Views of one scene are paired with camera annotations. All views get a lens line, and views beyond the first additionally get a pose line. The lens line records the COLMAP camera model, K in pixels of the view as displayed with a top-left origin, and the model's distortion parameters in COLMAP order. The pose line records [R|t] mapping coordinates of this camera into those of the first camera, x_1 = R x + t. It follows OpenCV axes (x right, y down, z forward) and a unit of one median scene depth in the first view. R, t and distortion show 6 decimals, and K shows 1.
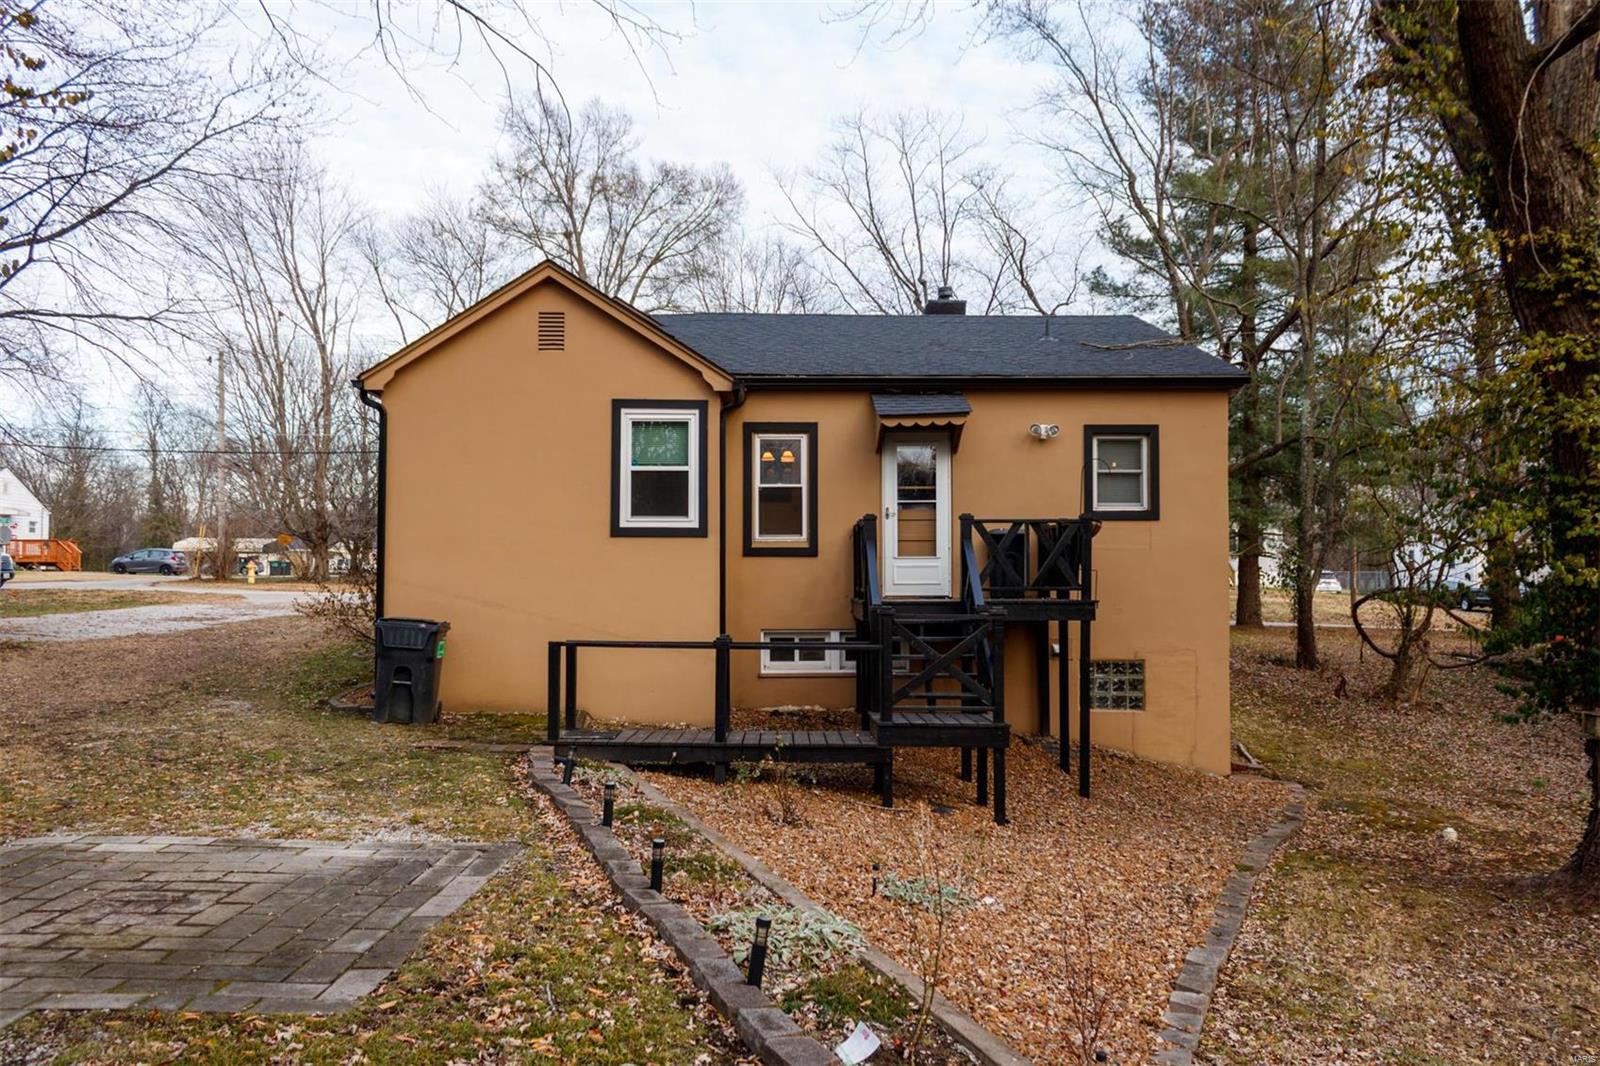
lens RADIAL K [[1360.6, 0, 800.0], [0, 1360.6, 533.0], [0, 0, 1]] dist [0.004427, 0.001034]
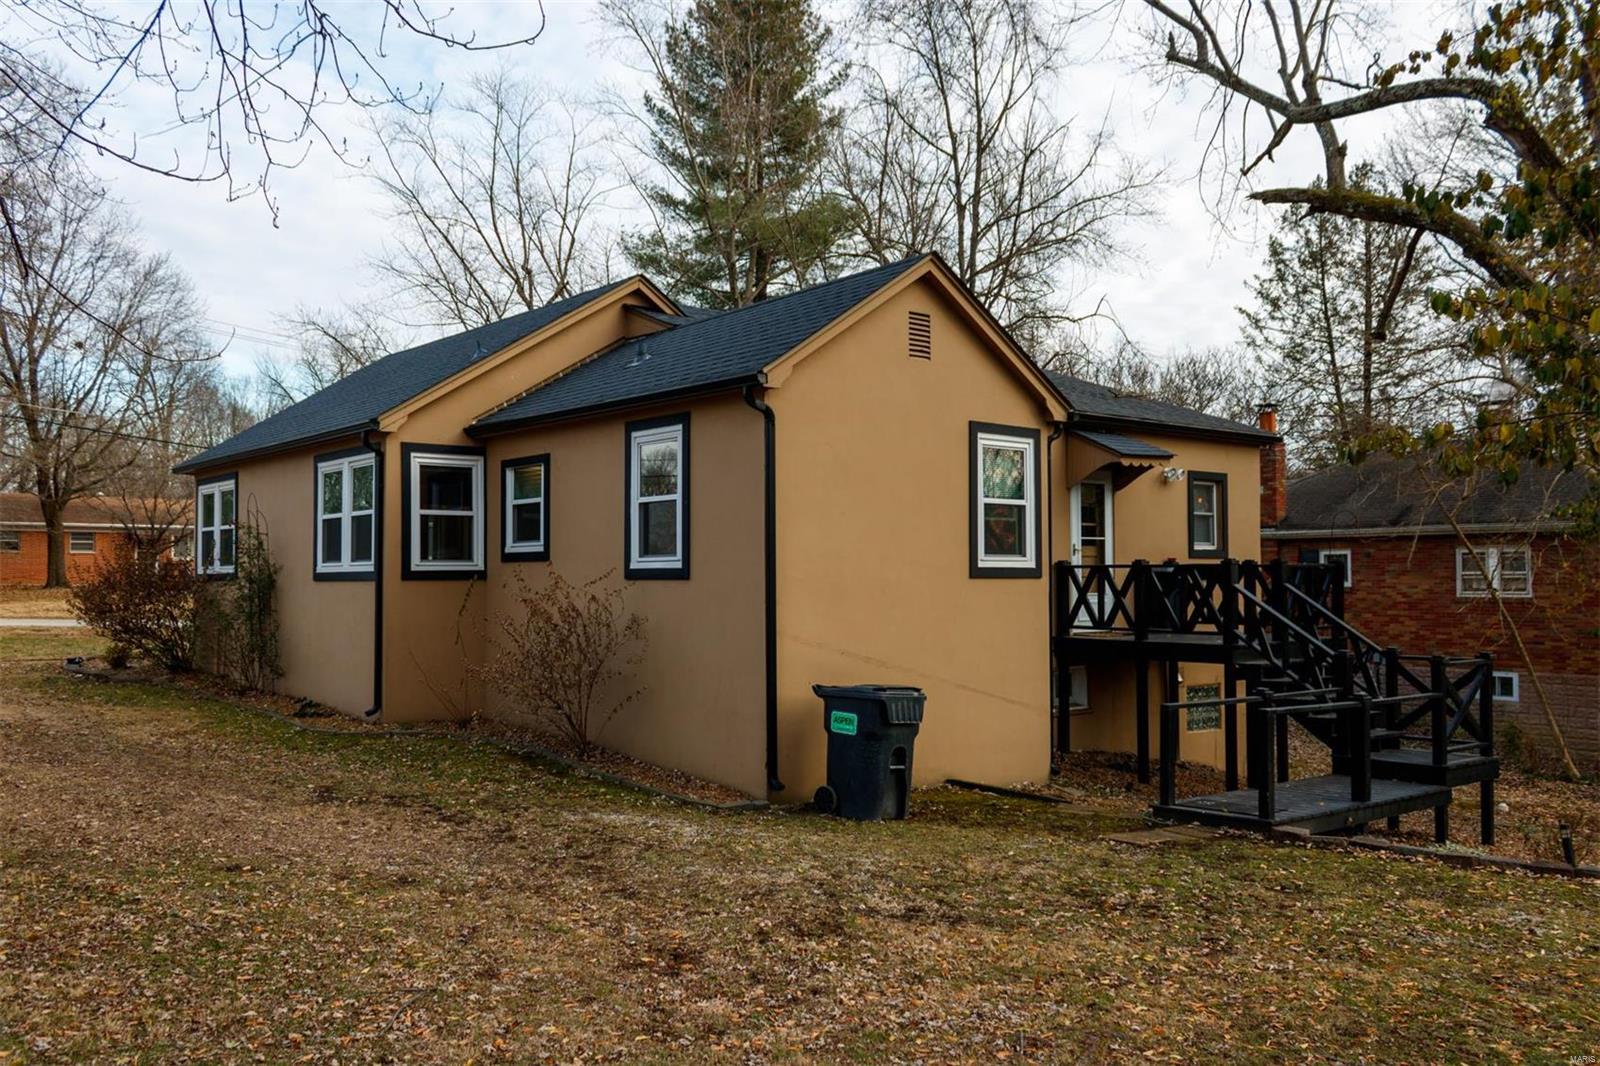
lens RADIAL K [[1360.6, 0, 800.0], [0, 1360.6, 533.0], [0, 0, 1]] dist [0.004427, 0.001034]
pose [[0.767404, 0.020096, 0.640849, -0.782253], [-0.023747, 0.999714, -0.002914, -0.020984], [-0.640724, -0.012982, 0.767662, 0.395904]]
